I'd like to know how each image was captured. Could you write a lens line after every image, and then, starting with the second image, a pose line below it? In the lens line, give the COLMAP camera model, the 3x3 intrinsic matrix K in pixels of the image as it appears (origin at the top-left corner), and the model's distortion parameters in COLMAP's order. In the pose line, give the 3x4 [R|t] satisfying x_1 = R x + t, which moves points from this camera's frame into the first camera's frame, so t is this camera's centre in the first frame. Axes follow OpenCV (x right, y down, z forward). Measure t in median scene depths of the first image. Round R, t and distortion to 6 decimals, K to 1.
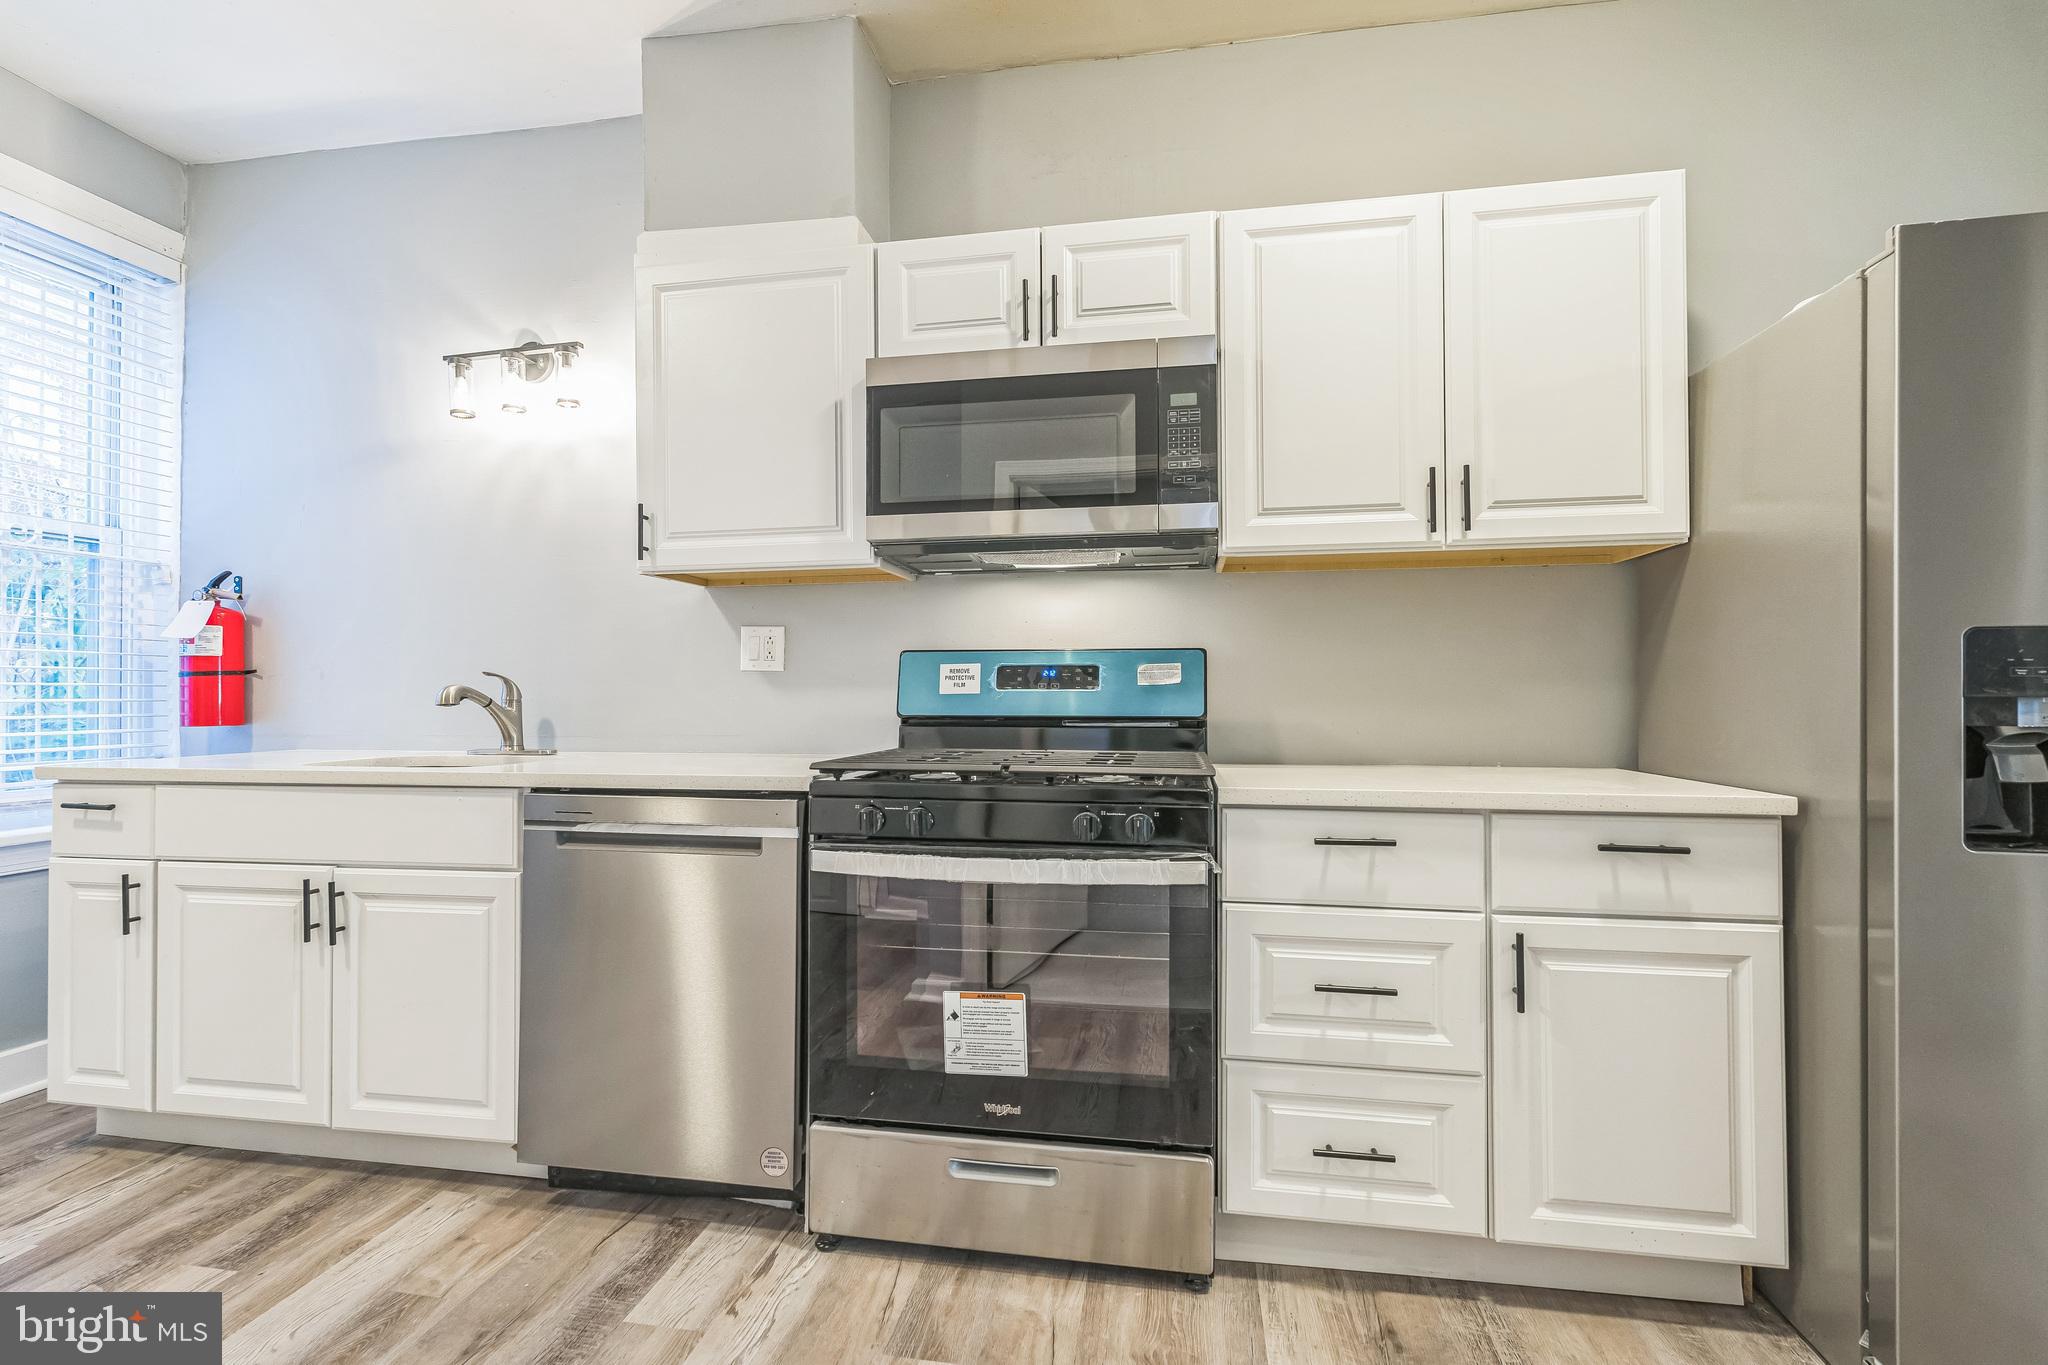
lens RADIAL K [[905.9, 0, 1016.1], [0, 905.9, 683.9], [0, 0, 1]] dist [0.000455, 0.000402]
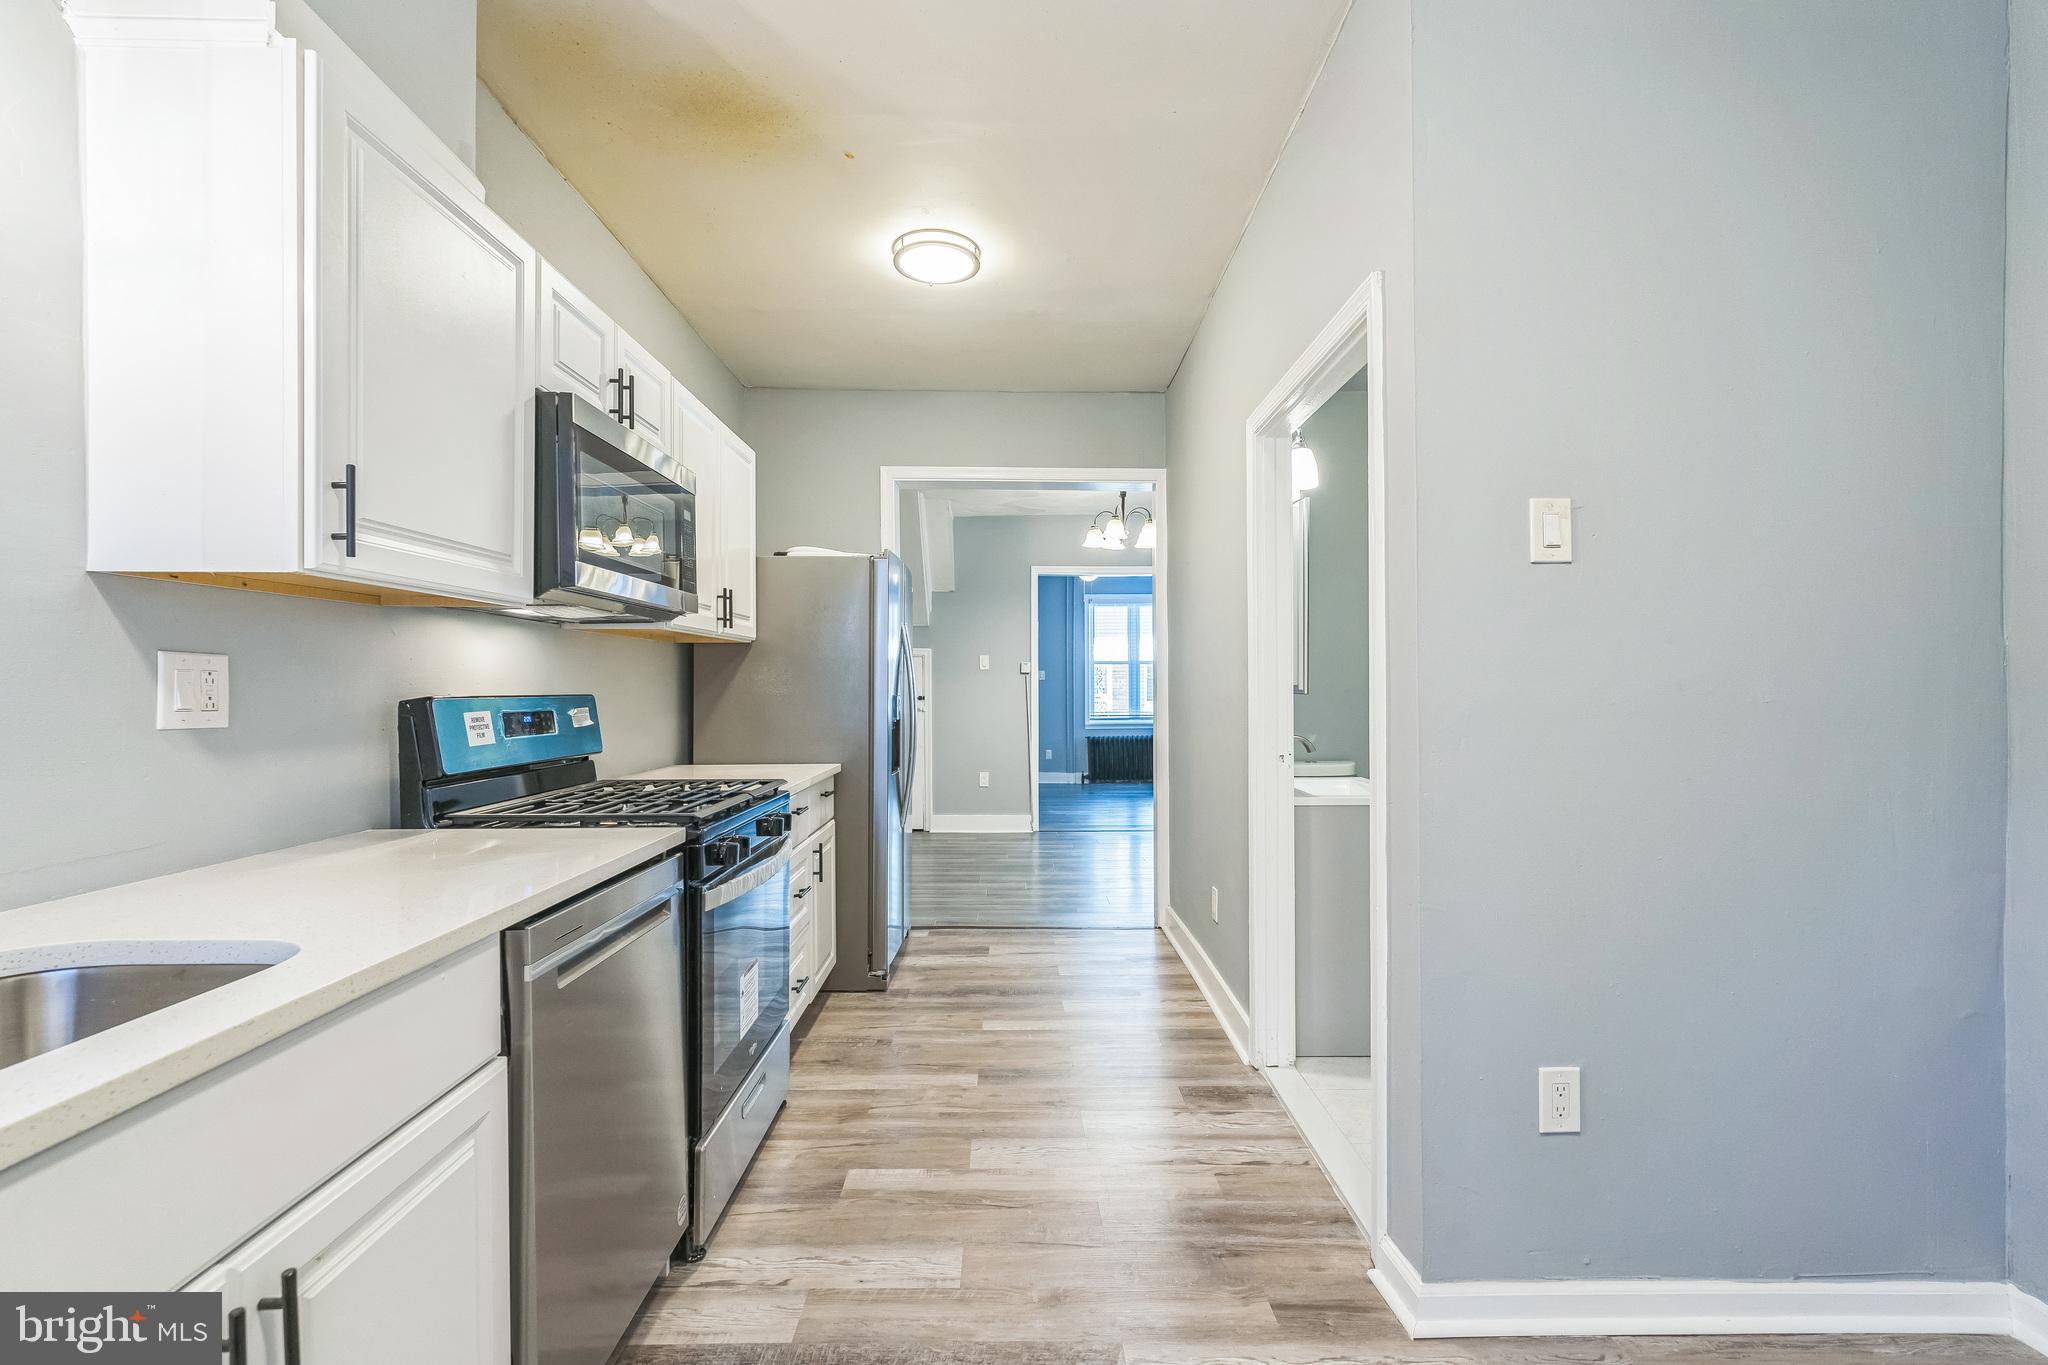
lens RADIAL K [[905.9, 0, 1016.1], [0, 905.9, 683.9], [0, 0, 1]] dist [0.000455, 0.000402]
pose [[-0.165557, 0.005691, 0.986184, -1.226806], [-0.008121, 0.999942, -0.007134, -0.056387], [-0.986167, -0.009190, -0.165501, 0.734746]]
